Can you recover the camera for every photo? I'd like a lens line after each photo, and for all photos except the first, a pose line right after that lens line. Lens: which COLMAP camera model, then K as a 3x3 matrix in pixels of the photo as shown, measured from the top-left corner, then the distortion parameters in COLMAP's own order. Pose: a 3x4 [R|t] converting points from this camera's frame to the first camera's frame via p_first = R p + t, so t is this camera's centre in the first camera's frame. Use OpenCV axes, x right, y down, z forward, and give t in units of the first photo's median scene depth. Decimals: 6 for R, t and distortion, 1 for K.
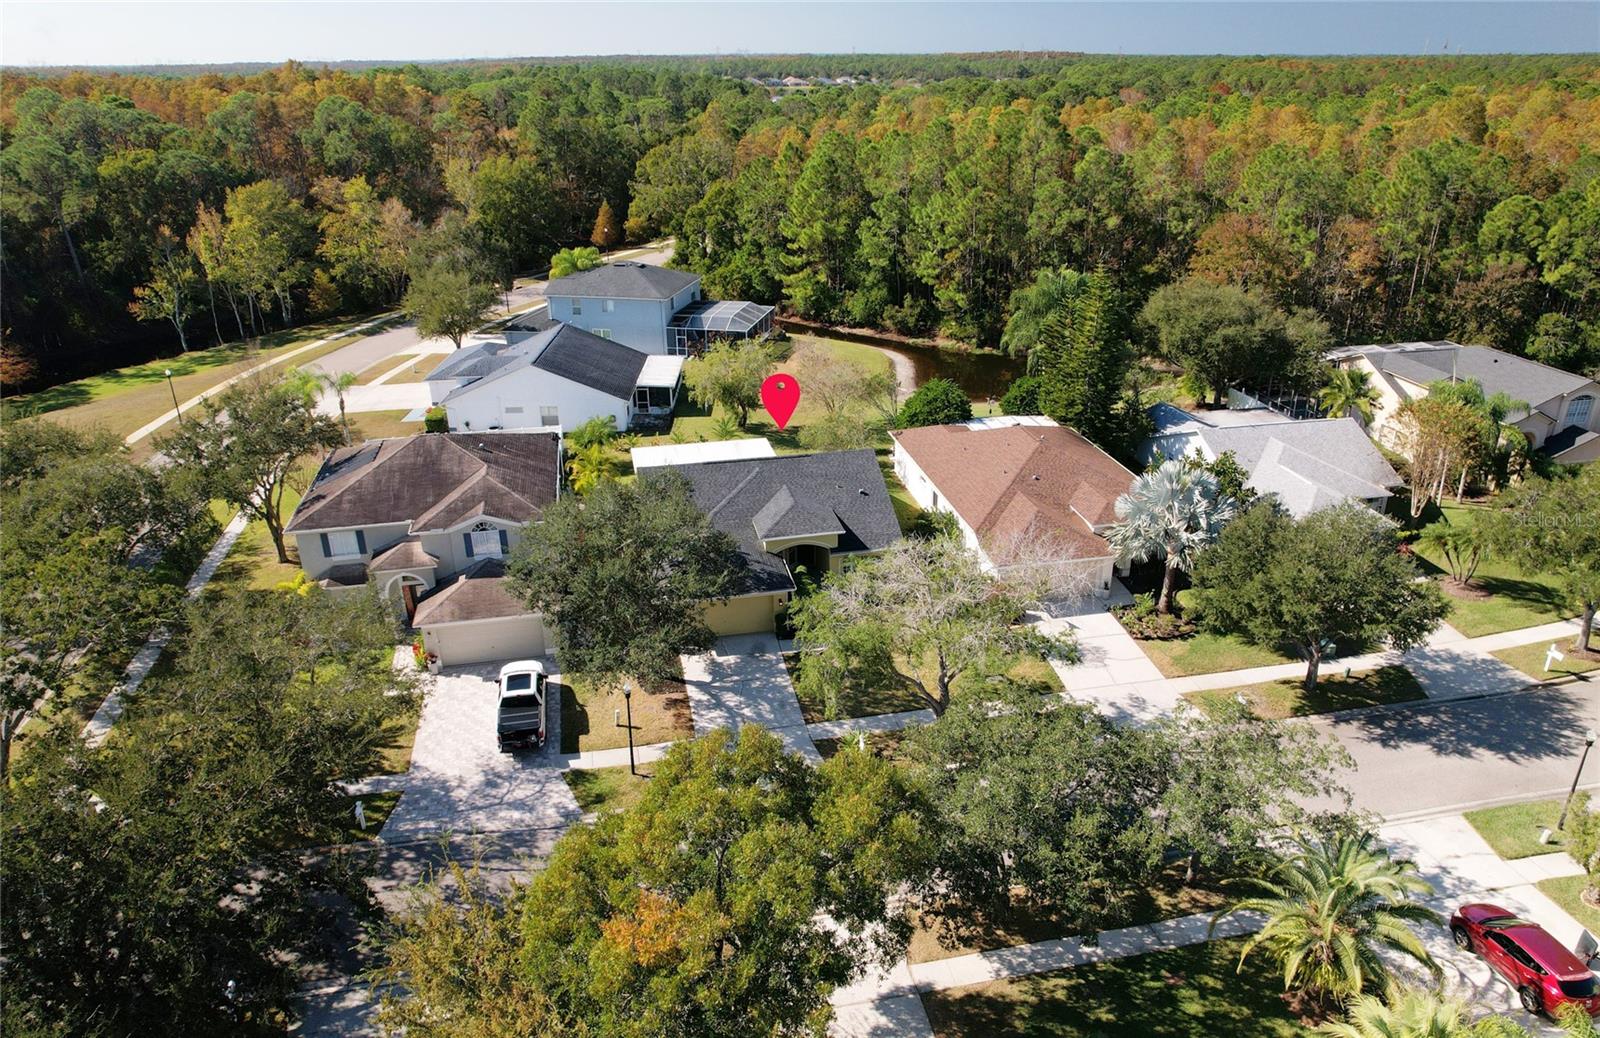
lens RADIAL K [[1082.3, 0, 800.0], [0, 1082.3, 519.0], [0, 0, 1]] dist [0.003225, 0.001284]
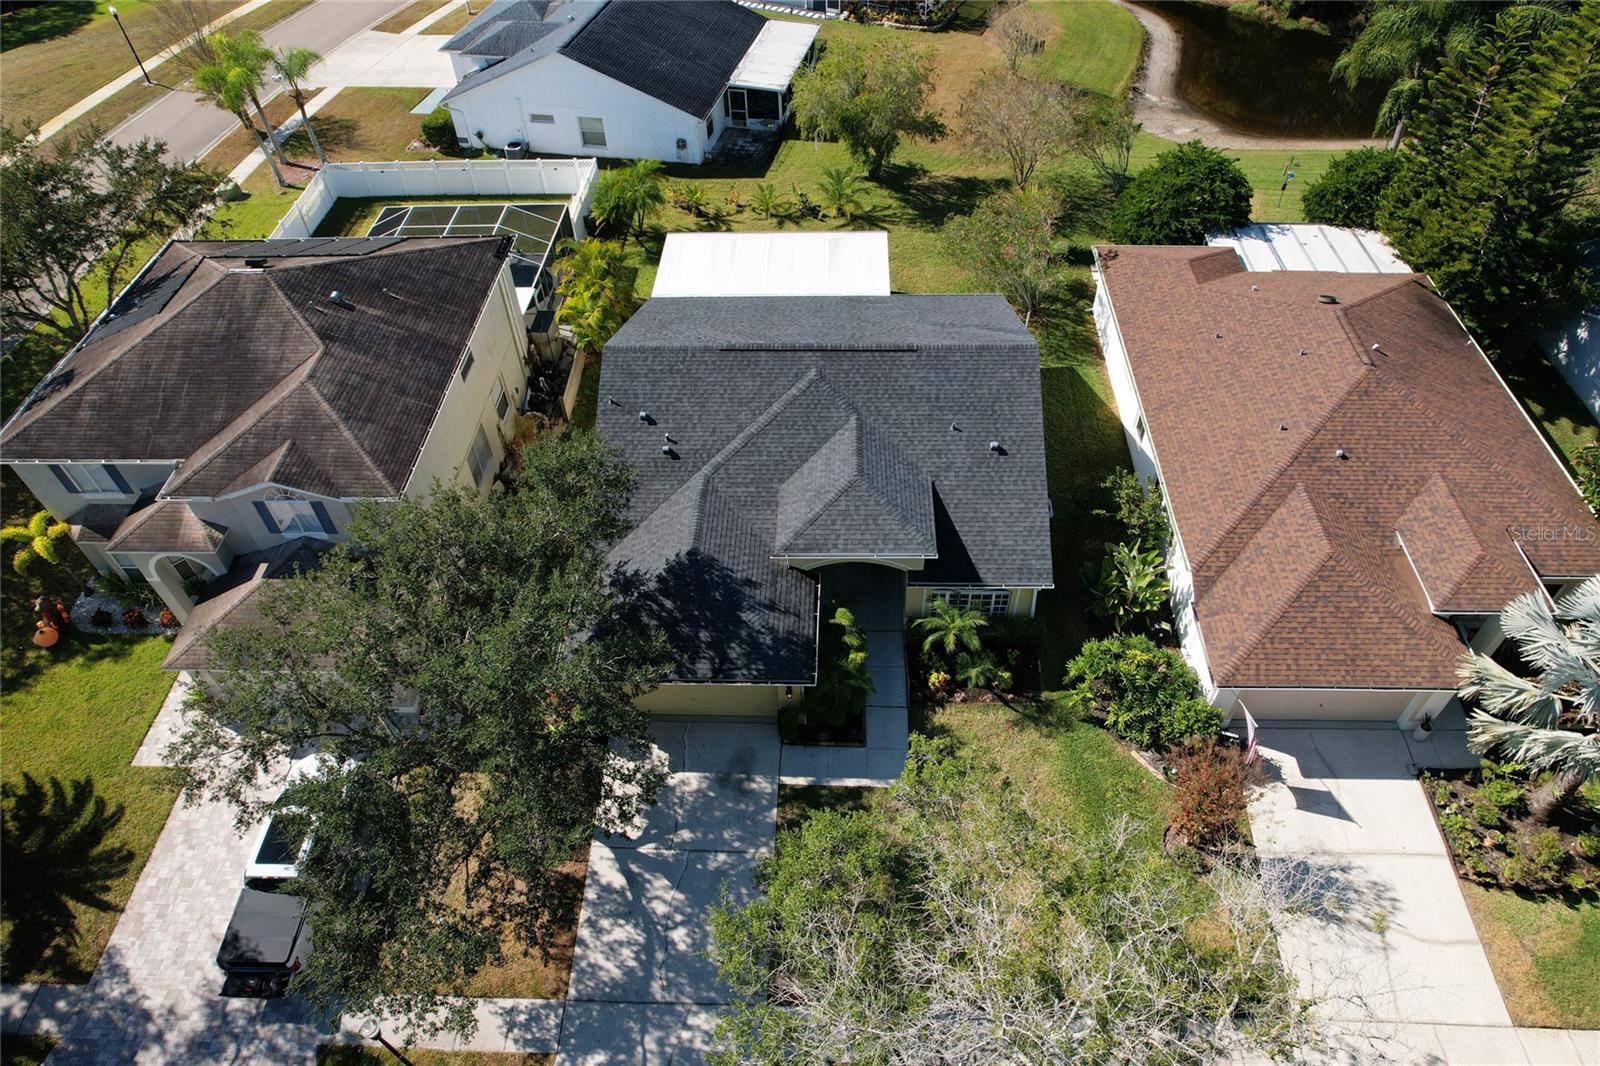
lens RADIAL K [[1033.8, 0, 817.4], [0, 1033.8, 528.7], [0, 0, 1]] dist [-0.074054, 0.077949]
pose [[0.975397, 0.150350, -0.161230, 0.047175], [-0.074636, 0.913377, 0.400215, -0.148030], [0.207436, -0.378335, 0.902127, 0.405635]]
